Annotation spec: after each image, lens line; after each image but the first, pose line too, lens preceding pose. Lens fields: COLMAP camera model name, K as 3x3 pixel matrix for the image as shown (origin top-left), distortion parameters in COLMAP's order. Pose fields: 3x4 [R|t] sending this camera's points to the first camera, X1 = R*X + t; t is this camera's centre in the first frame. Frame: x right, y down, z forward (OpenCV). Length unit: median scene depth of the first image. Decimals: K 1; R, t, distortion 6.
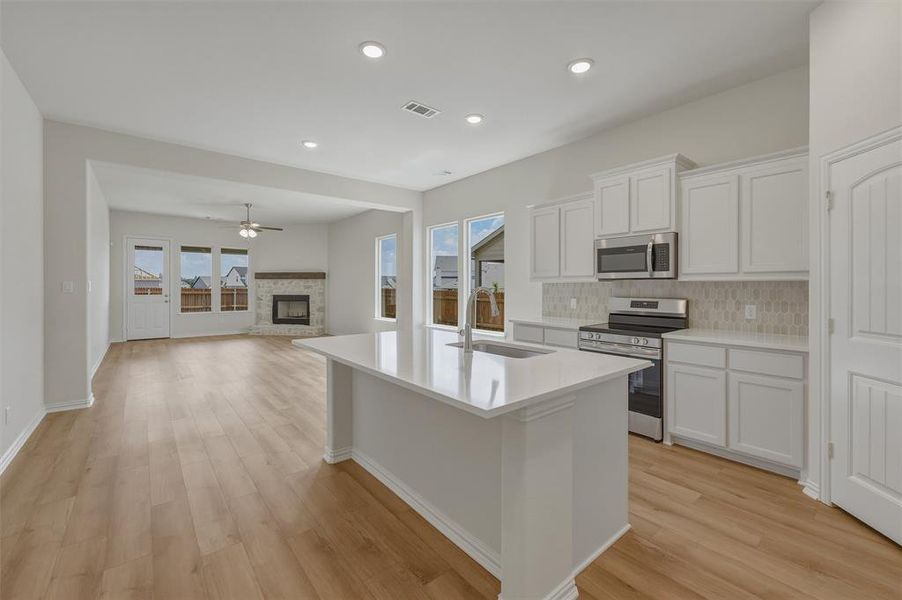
lens RADIAL K [[374.3, 0, 449.0], [0, 374.3, 291.7], [0, 0, 1]] dist [-0.002955, -0.000029]
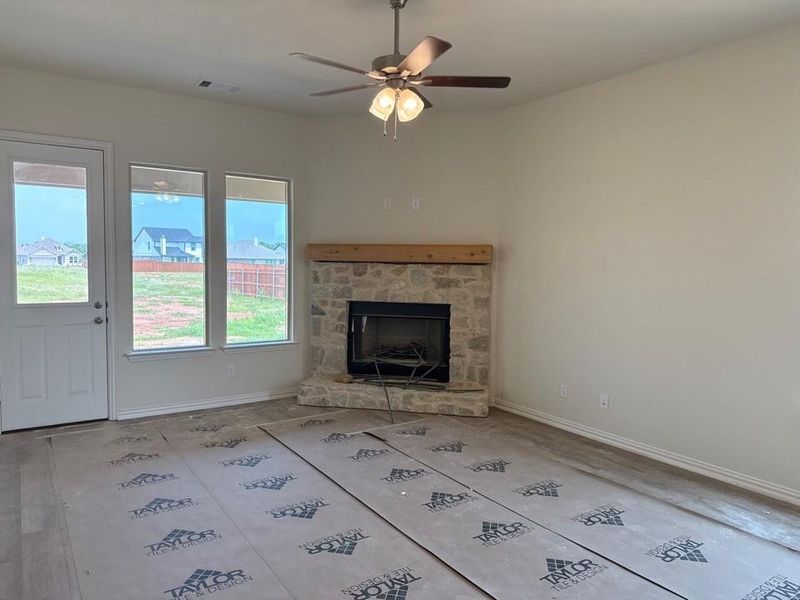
lens RADIAL K [[552.0, 0, 401.1], [0, 552.0, 299.4], [0, 0, 1]] dist [0.006402, 0.000585]
pose [[0.996967, 0.023125, -0.074310, -0.380236], [-0.018895, 0.998188, 0.057136, -0.027488], [0.075496, -0.055559, 0.995597, 0.438767]]
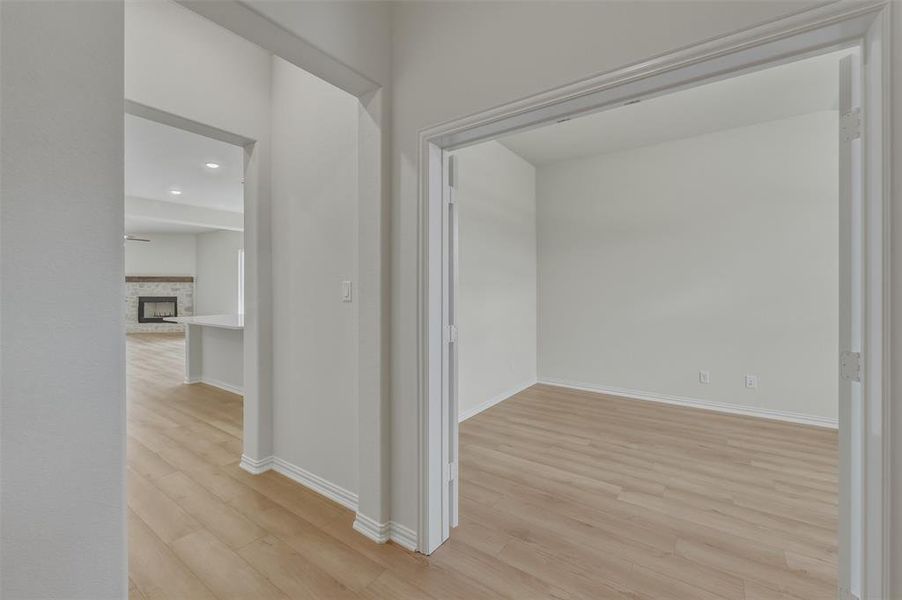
lens RADIAL K [[374.3, 0, 452.3], [0, 374.3, 296.9], [0, 0, 1]] dist [-0.002955, -0.000029]
pose [[0.962561, -0.004021, 0.271034, 0.119890], [0.003489, 0.999991, 0.002445, 0.010141], [-0.271041, -0.001408, 0.962567, -0.308966]]
